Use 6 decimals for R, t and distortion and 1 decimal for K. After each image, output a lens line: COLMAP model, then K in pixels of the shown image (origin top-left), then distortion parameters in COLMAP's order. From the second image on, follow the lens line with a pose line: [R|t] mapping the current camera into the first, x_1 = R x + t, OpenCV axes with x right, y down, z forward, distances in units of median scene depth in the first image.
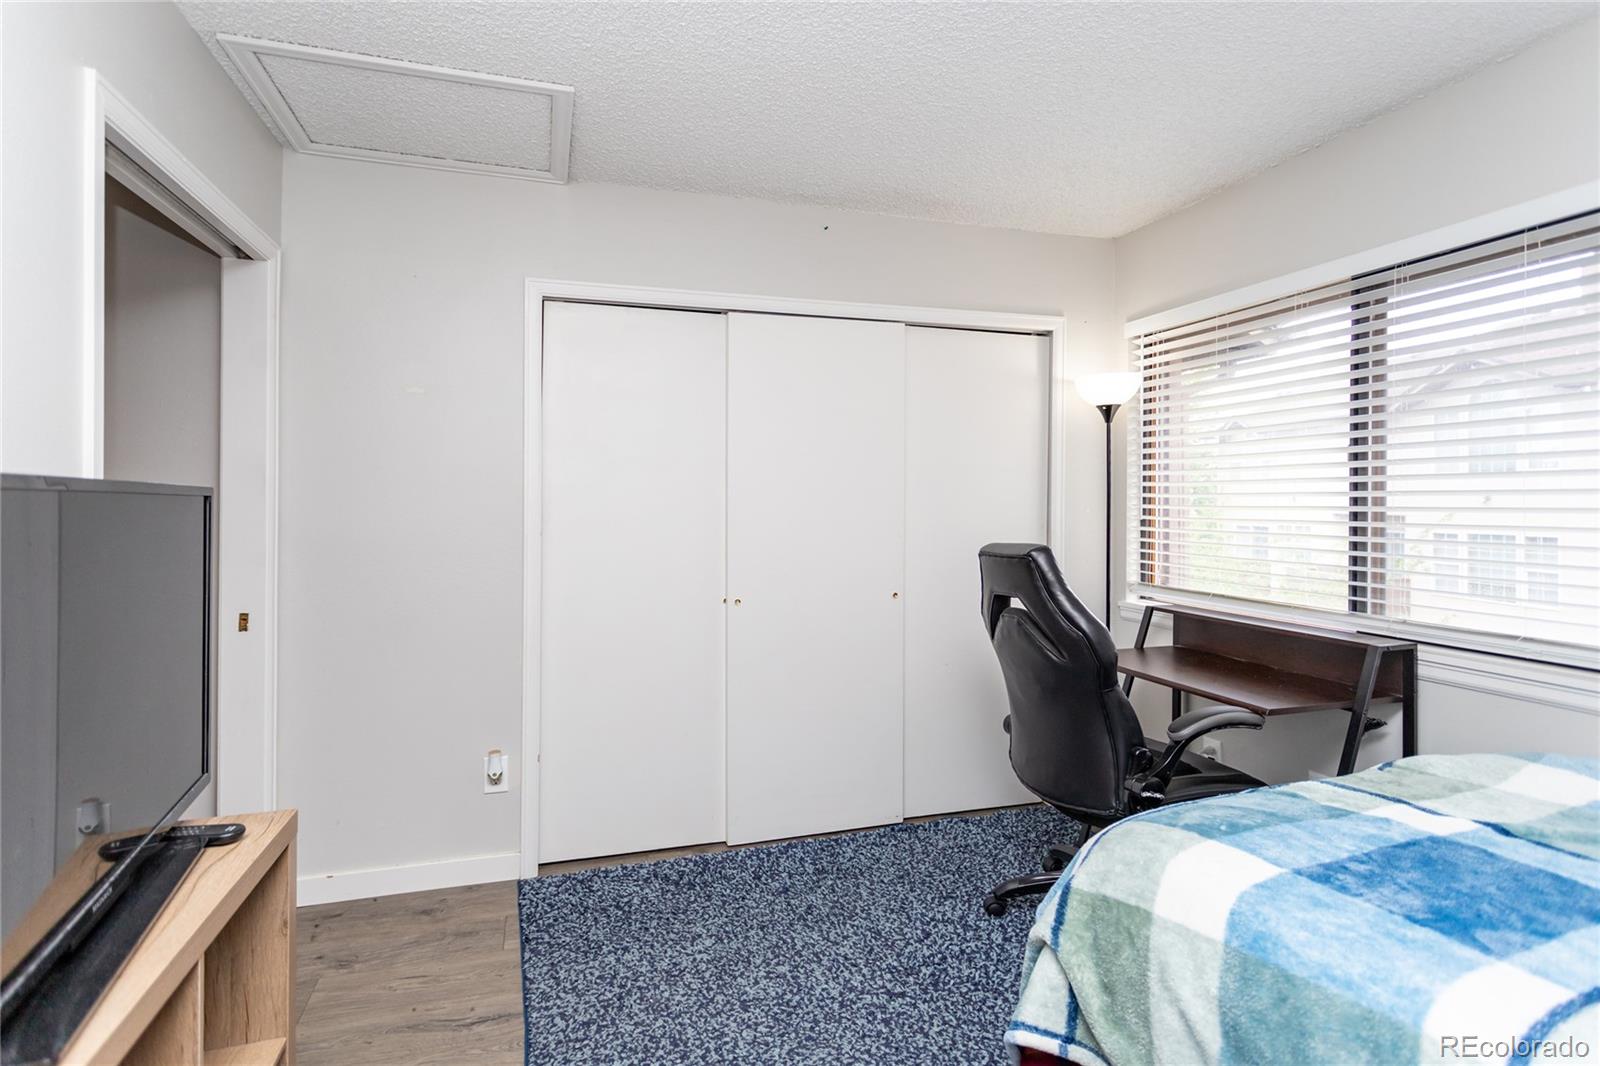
lens RADIAL K [[778.2, 0, 796.4], [0, 778.2, 501.3], [0, 0, 1]] dist [0.000845, 0.000157]
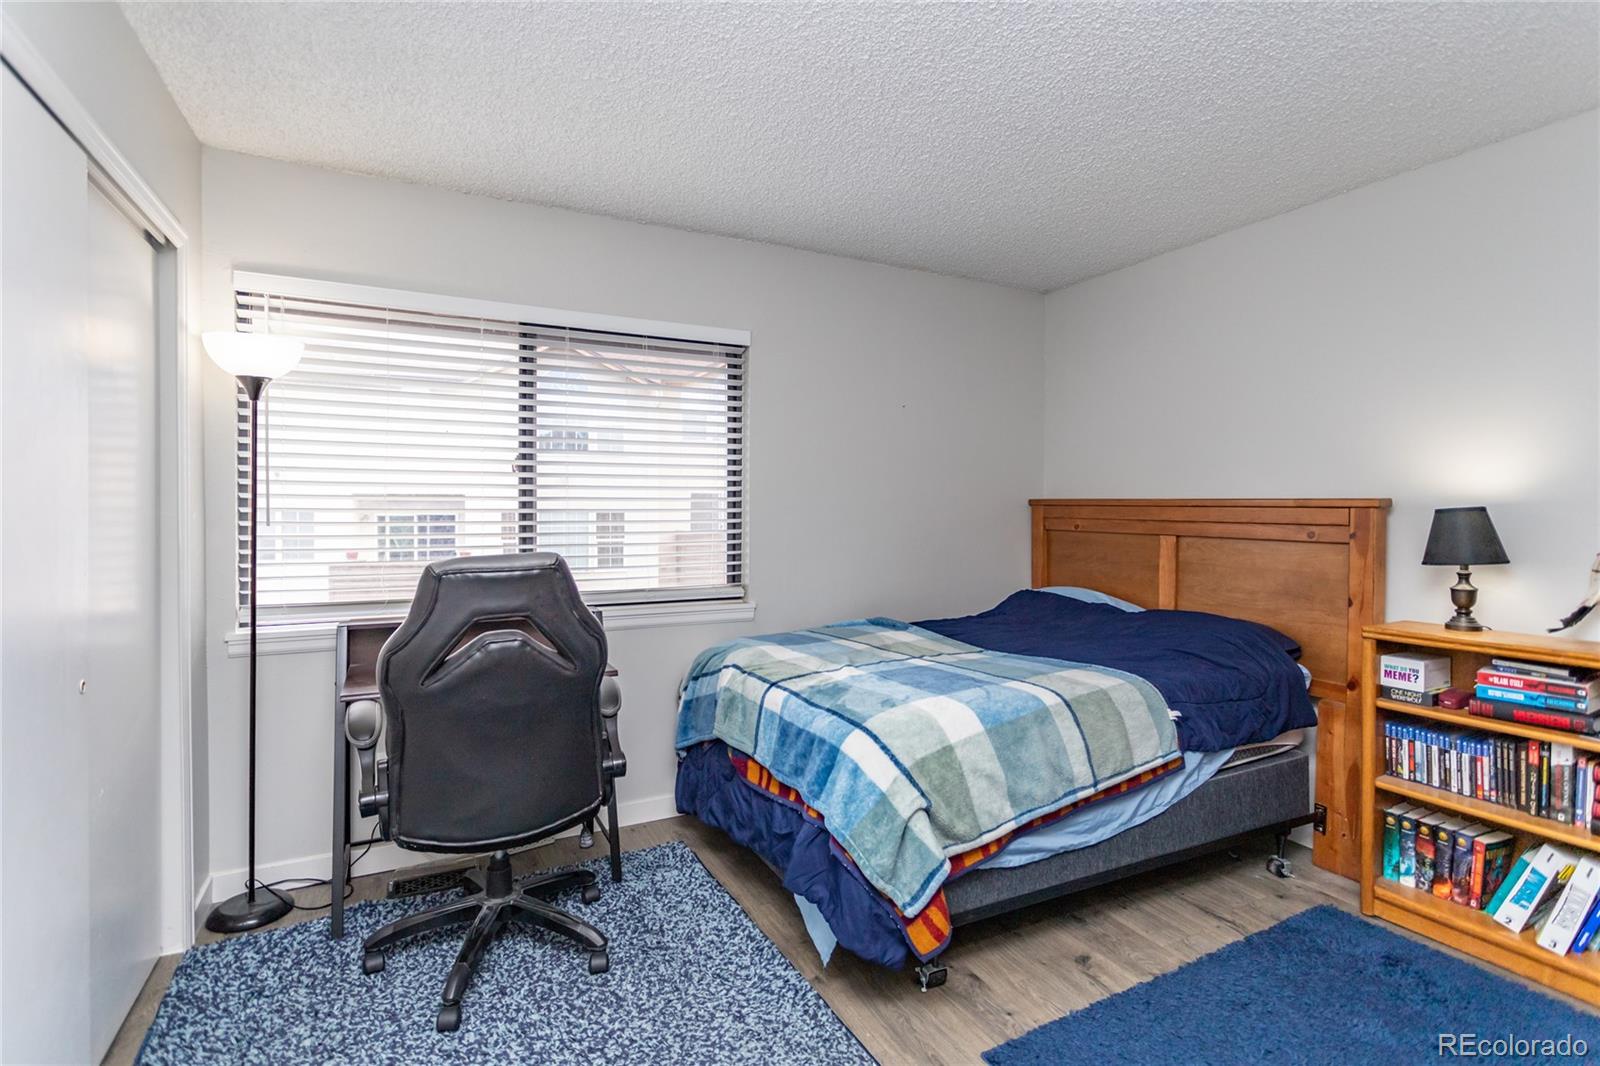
lens RADIAL K [[778.2, 0, 796.4], [0, 778.2, 501.3], [0, 0, 1]] dist [0.000845, 0.000157]
pose [[-0.164097, 0.004256, 0.986435, -0.554772], [-0.004411, 0.999978, -0.005048, -0.000325], [-0.986434, -0.005179, -0.164074, 0.754119]]
